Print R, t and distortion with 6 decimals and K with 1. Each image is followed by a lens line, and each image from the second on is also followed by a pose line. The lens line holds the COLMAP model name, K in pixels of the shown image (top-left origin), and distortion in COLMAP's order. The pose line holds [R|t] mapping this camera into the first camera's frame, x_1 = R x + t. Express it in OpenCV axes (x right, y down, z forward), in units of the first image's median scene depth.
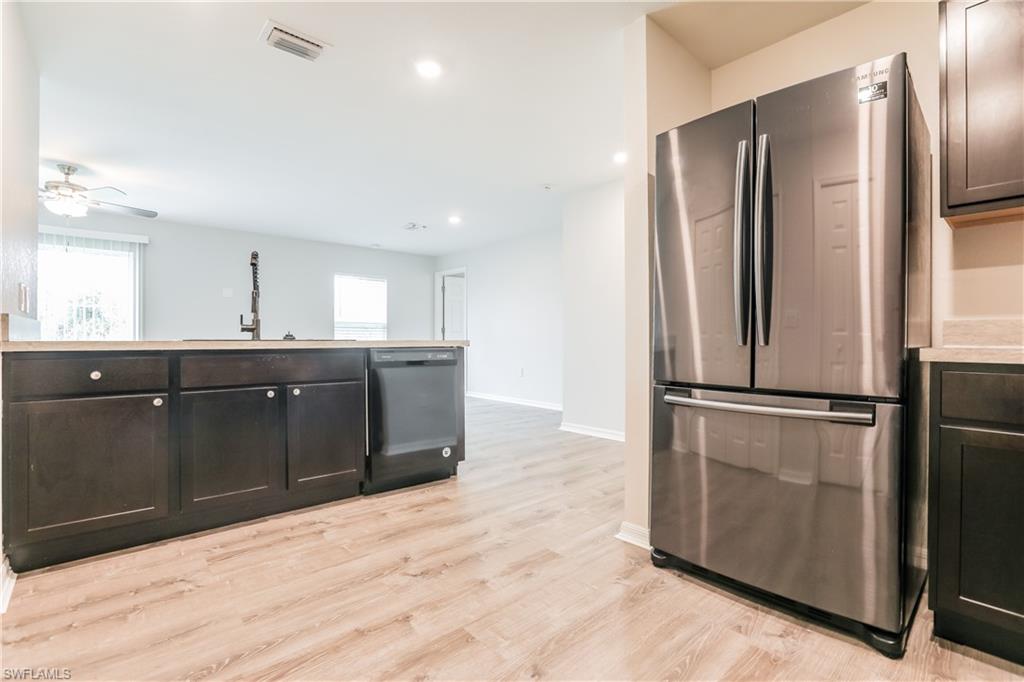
lens RADIAL K [[467.4, 0, 506.8], [0, 467.4, 342.5], [0, 0, 1]] dist [-0.006122, 0.000386]
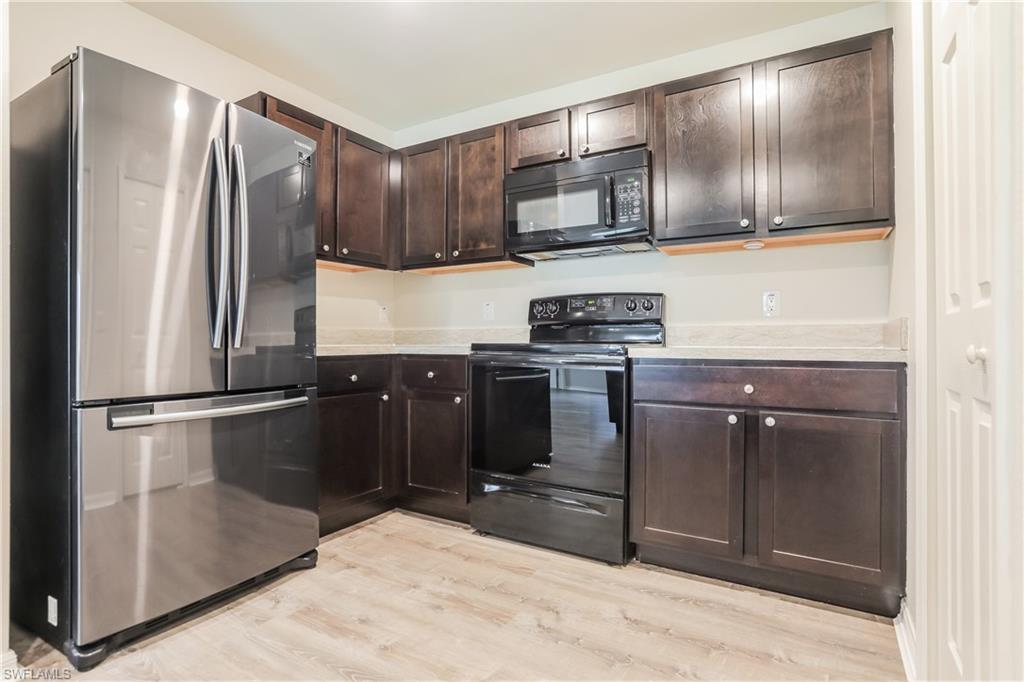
lens RADIAL K [[511.2, 0, 507.8], [0, 511.2, 338.9], [0, 0, 1]] dist [-0.001866, -0.000145]
pose [[-0.296625, 0.005059, 0.954981, -0.699803], [0.003221, 0.999986, -0.004297, -0.005729], [-0.954989, 0.001802, -0.296637, 0.751349]]
